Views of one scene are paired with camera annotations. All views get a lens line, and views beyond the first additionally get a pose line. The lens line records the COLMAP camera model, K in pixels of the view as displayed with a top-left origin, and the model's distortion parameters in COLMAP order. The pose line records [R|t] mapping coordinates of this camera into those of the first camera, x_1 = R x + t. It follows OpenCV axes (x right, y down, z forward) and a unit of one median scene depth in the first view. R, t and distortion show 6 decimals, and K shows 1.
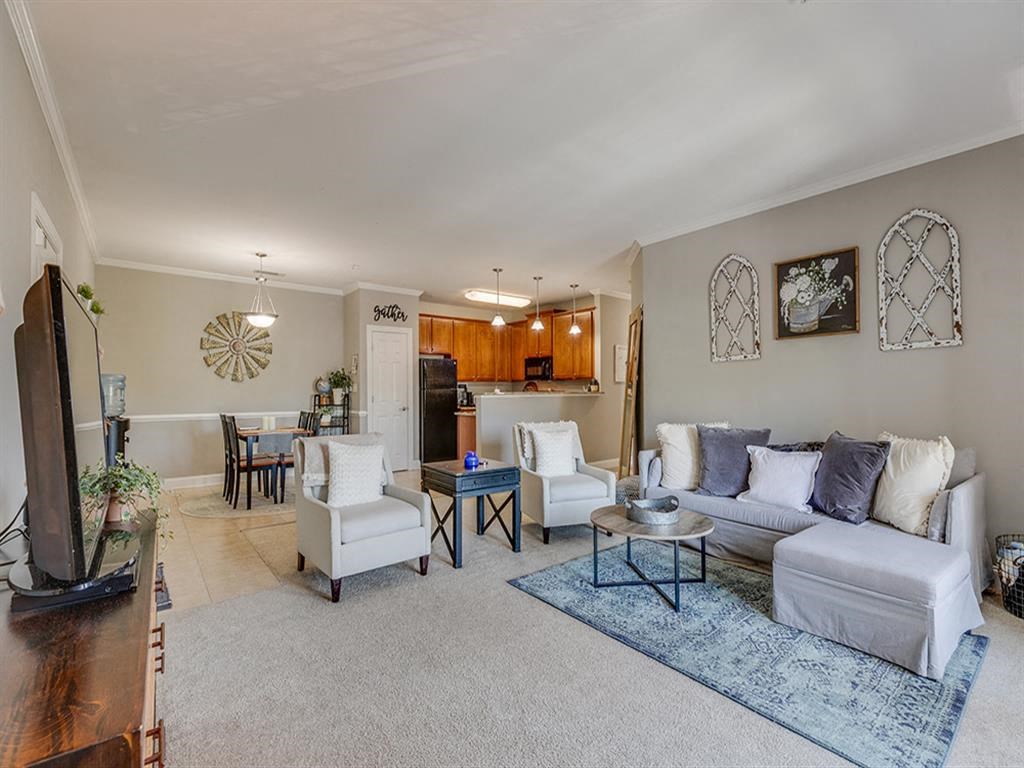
lens RADIAL K [[459.7, 0, 510.6], [0, 459.7, 386.1], [0, 0, 1]] dist [0.008673, -0.000477]
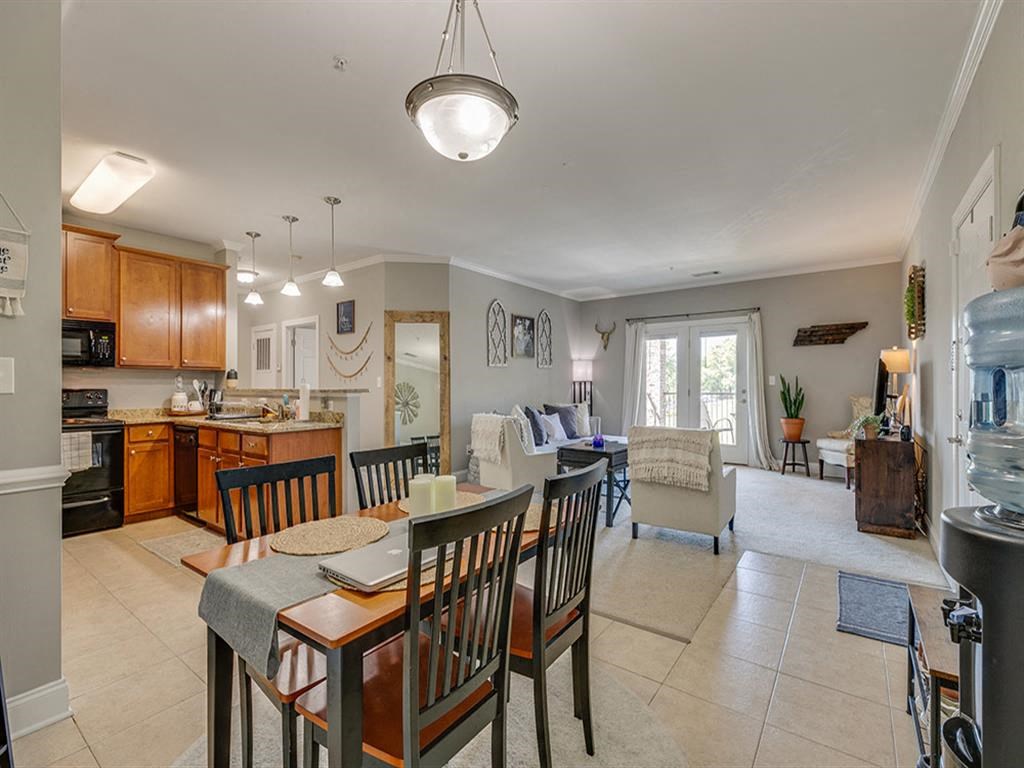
lens RADIAL K [[459.7, 0, 512.1], [0, 459.7, 377.8], [0, 0, 1]] dist [0.008673, -0.000477]
pose [[-0.250893, 0.016604, 0.967872, -1.151891], [-0.006162, 0.999805, -0.018749, 0.013349], [-0.967995, -0.010668, -0.250742, 1.468996]]
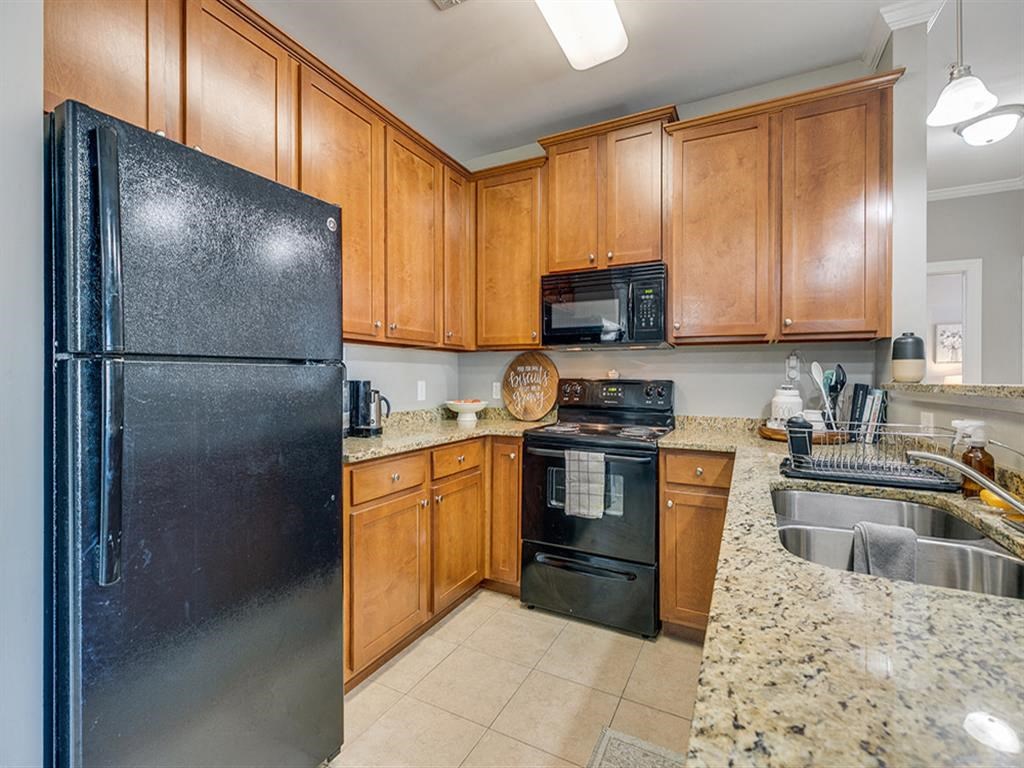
lens RADIAL K [[459.7, 0, 519.5], [0, 459.7, 375.5], [0, 0, 1]] dist [0.008673, -0.000477]
pose [[0.905291, 0.012056, 0.424620, -0.263531], [-0.013854, 0.999903, 0.001148, 0.021077], [-0.424565, -0.006922, 0.905371, 1.635429]]
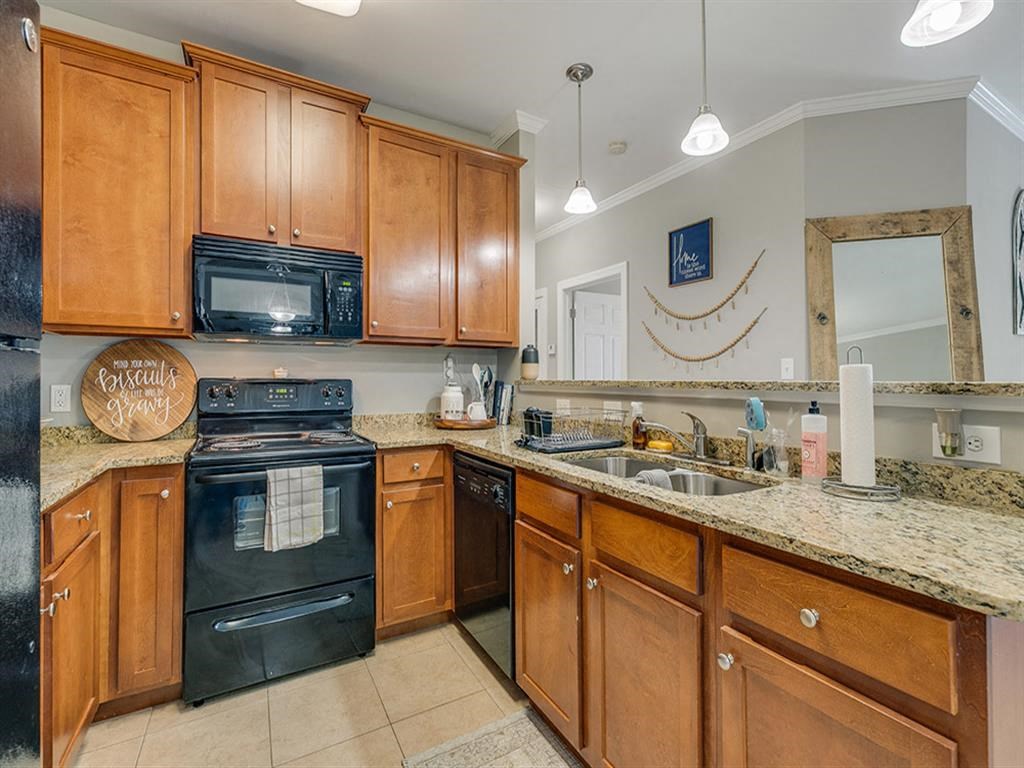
lens RADIAL K [[459.7, 0, 513.8], [0, 459.7, 370.4], [0, 0, 1]] dist [0.008673, -0.000477]
pose [[0.144047, 0.019278, 0.989383, -0.385094], [-0.011600, 0.999774, -0.017791, 0.022456], [-0.989503, -0.008915, 0.144238, 1.839033]]
